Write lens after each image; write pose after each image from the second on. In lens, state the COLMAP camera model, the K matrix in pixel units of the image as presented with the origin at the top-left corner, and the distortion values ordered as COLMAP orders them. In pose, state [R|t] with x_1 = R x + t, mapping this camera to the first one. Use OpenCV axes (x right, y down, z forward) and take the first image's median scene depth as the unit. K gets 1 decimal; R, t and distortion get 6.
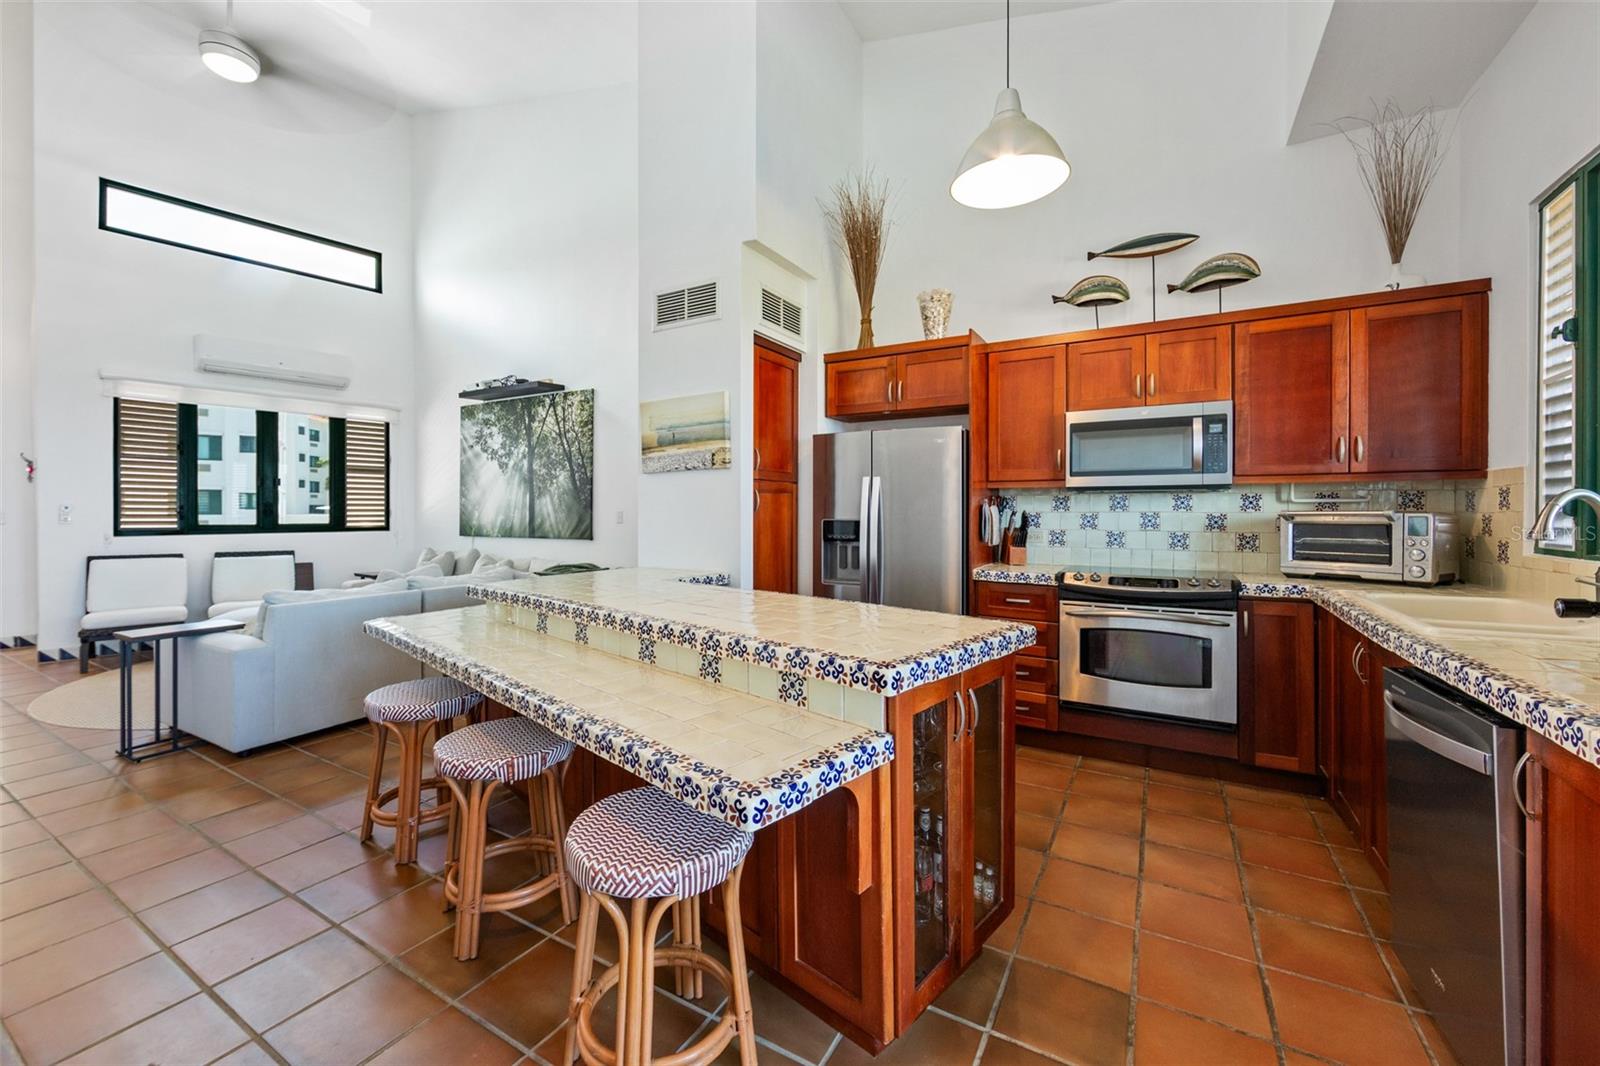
lens RADIAL K [[625.3, 0, 804.1], [0, 625.3, 515.9], [0, 0, 1]] dist [0.000699, -0.000179]
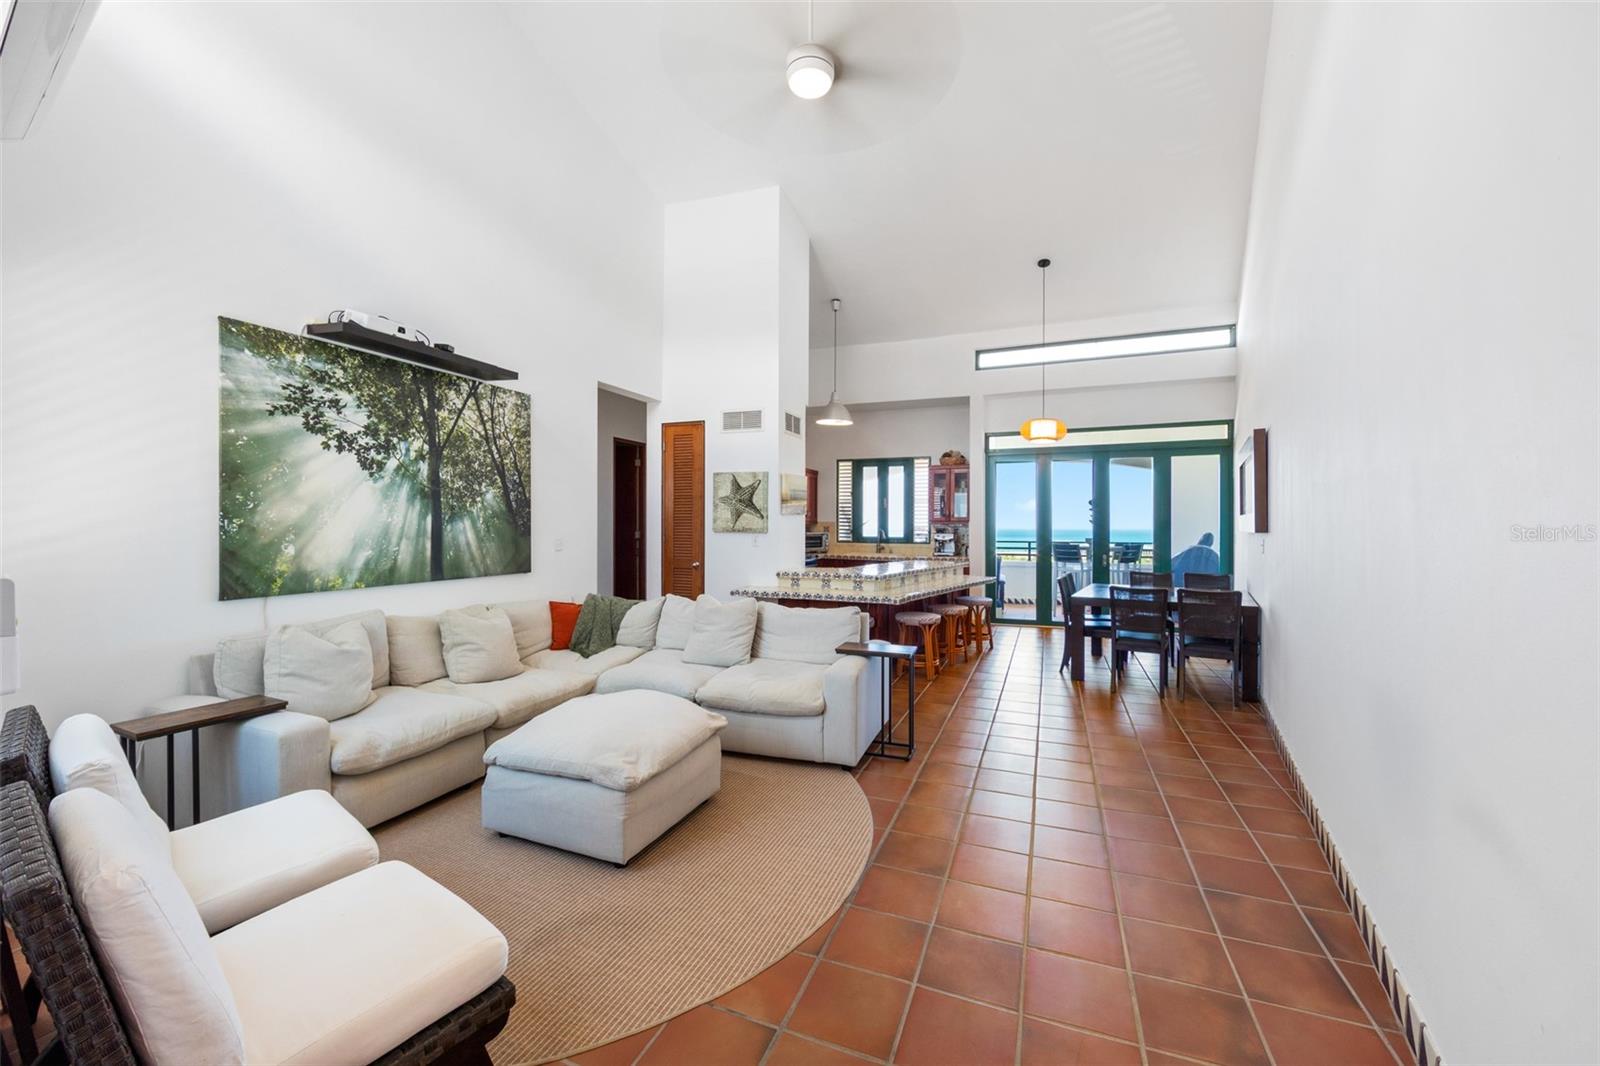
lens RADIAL K [[622.6, 0, 795.8], [0, 622.6, 522.6], [0, 0, 1]] dist [0.000166, -0.000154]
pose [[-0.128820, 0.001967, 0.991666, -2.112249], [0.000654, 0.999998, -0.001899, -0.047255], [-0.991668, 0.000404, -0.128821, 1.292201]]
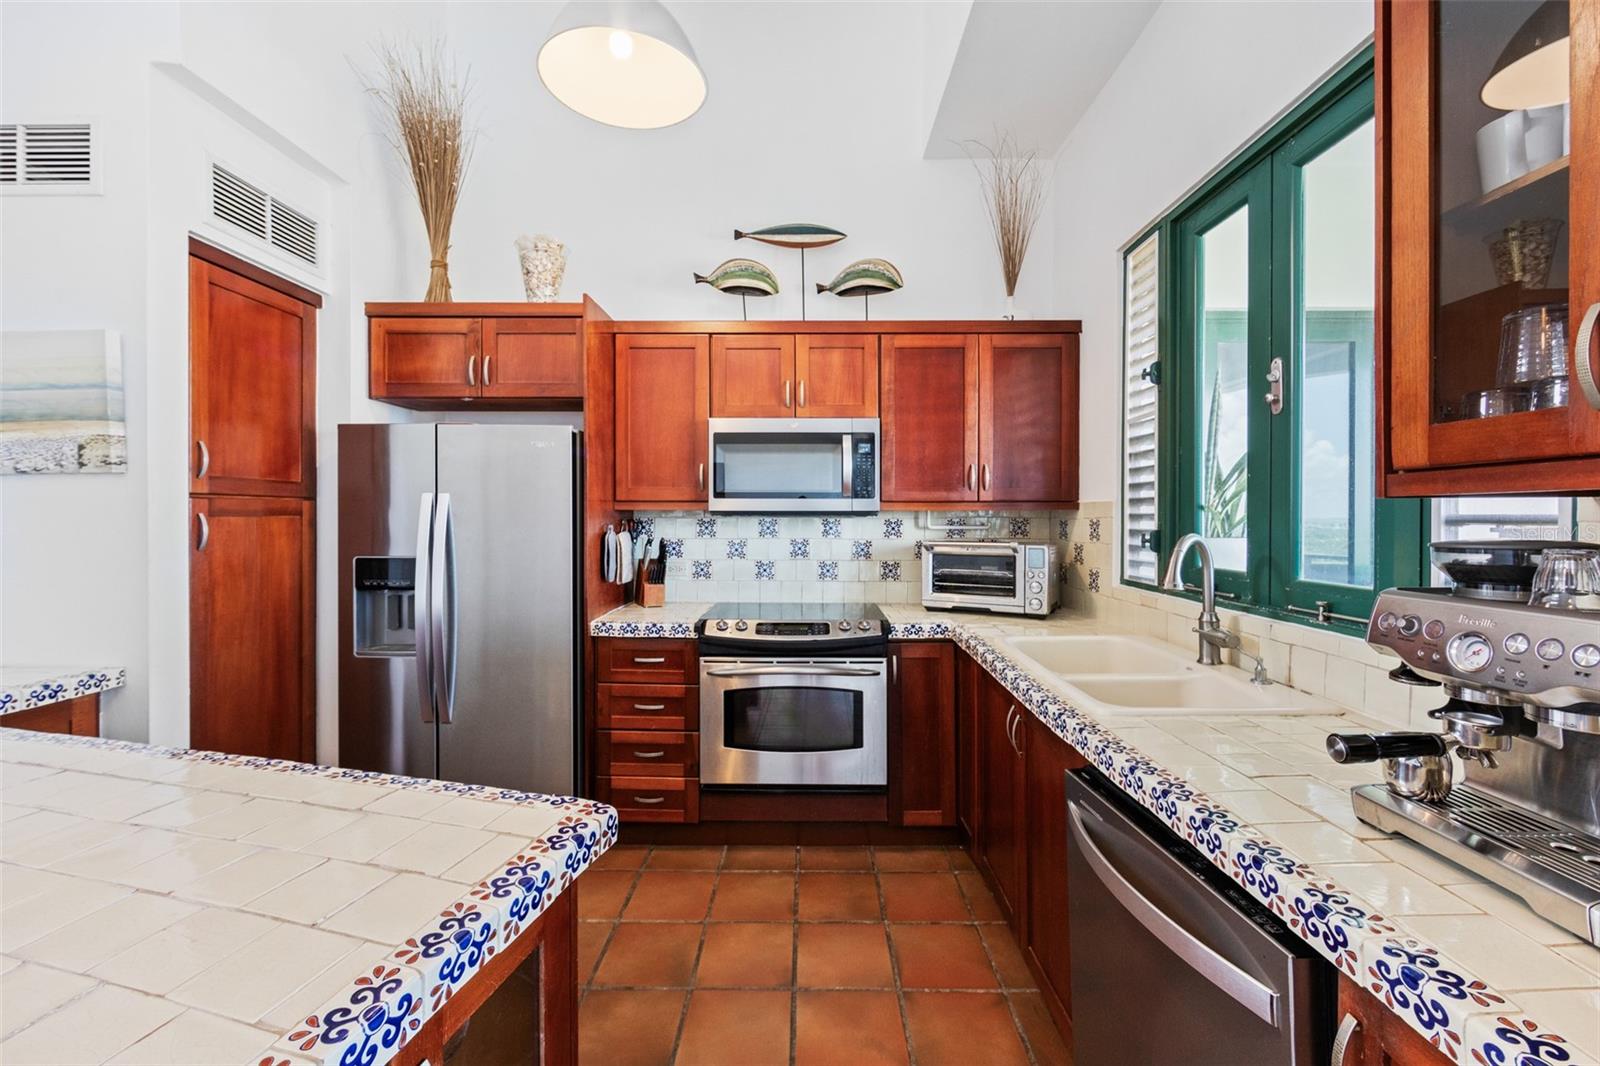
lens RADIAL K [[622.6, 0, 795.8], [0, 622.6, 522.6], [0, 0, 1]] dist [0.000166, -0.000154]
pose [[0.875846, -0.004475, 0.482569, 0.131282], [0.001848, 0.999981, 0.005919, -0.036056], [-0.482587, -0.004292, 0.875838, 0.246407]]
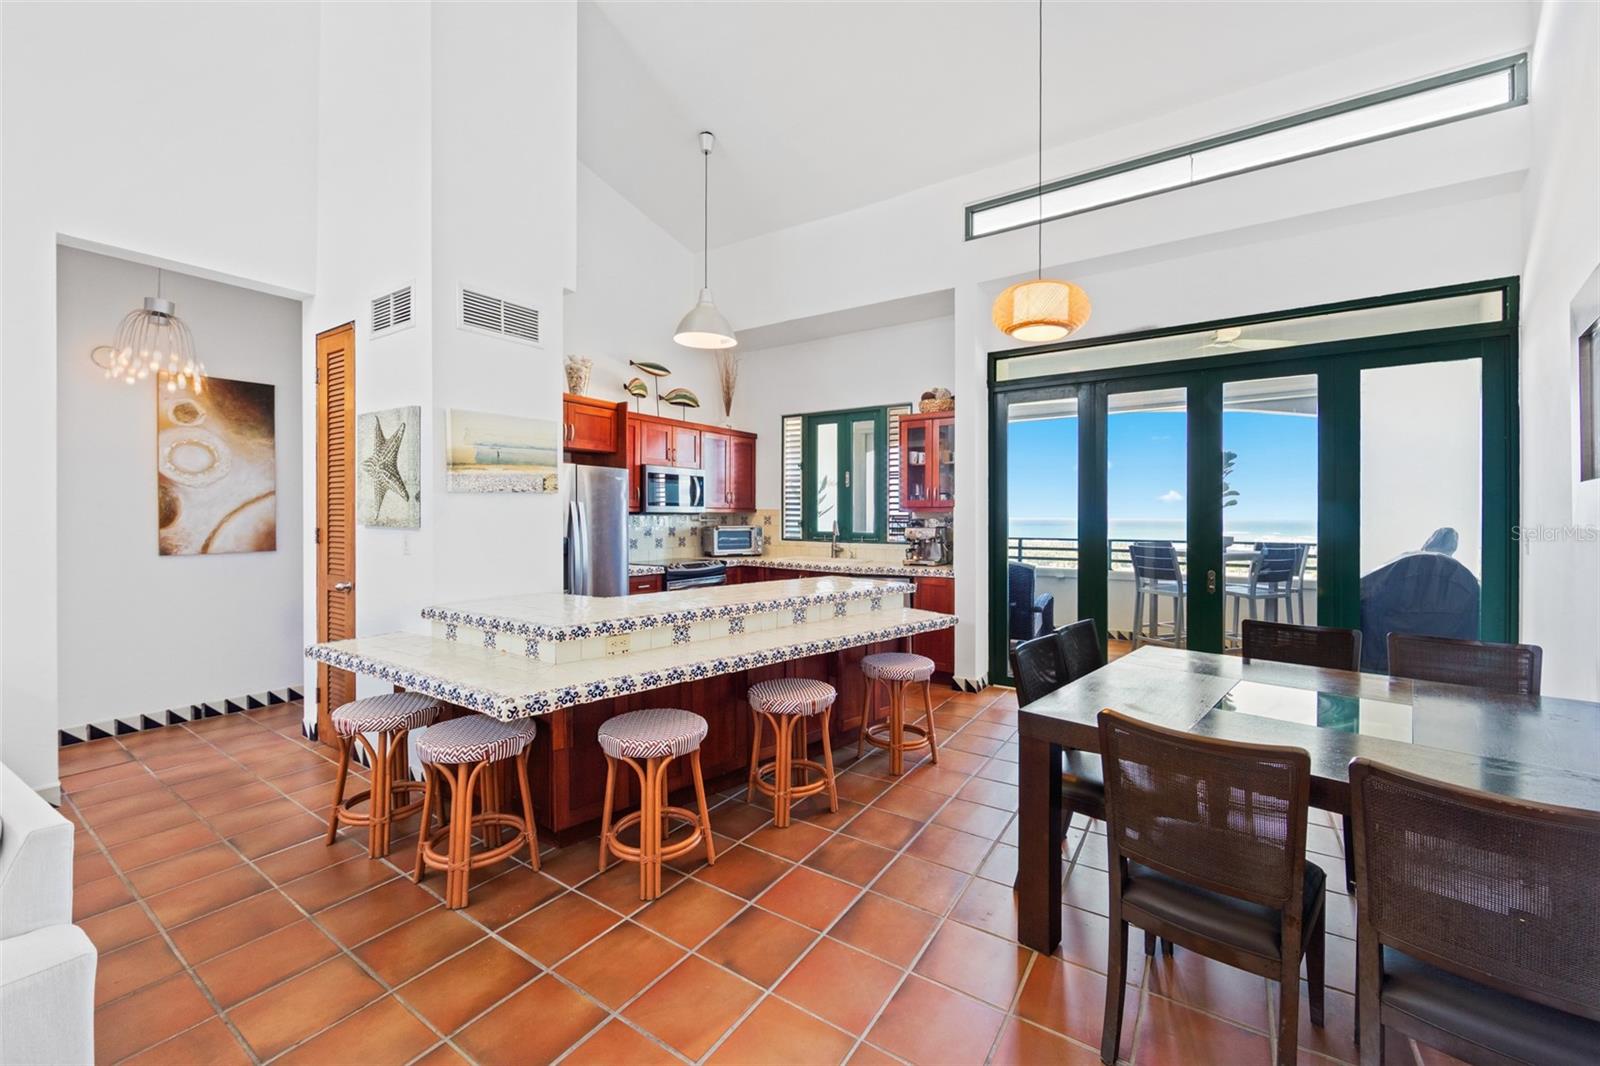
lens RADIAL K [[625.3, 0, 804.1], [0, 625.3, 515.9], [0, 0, 1]] dist [0.000699, -0.000179]
pose [[0.066726, -0.002134, 0.997769, -1.155078], [0.003304, 0.999993, 0.001918, -0.039070], [-0.997766, 0.003168, 0.066733, 0.506743]]
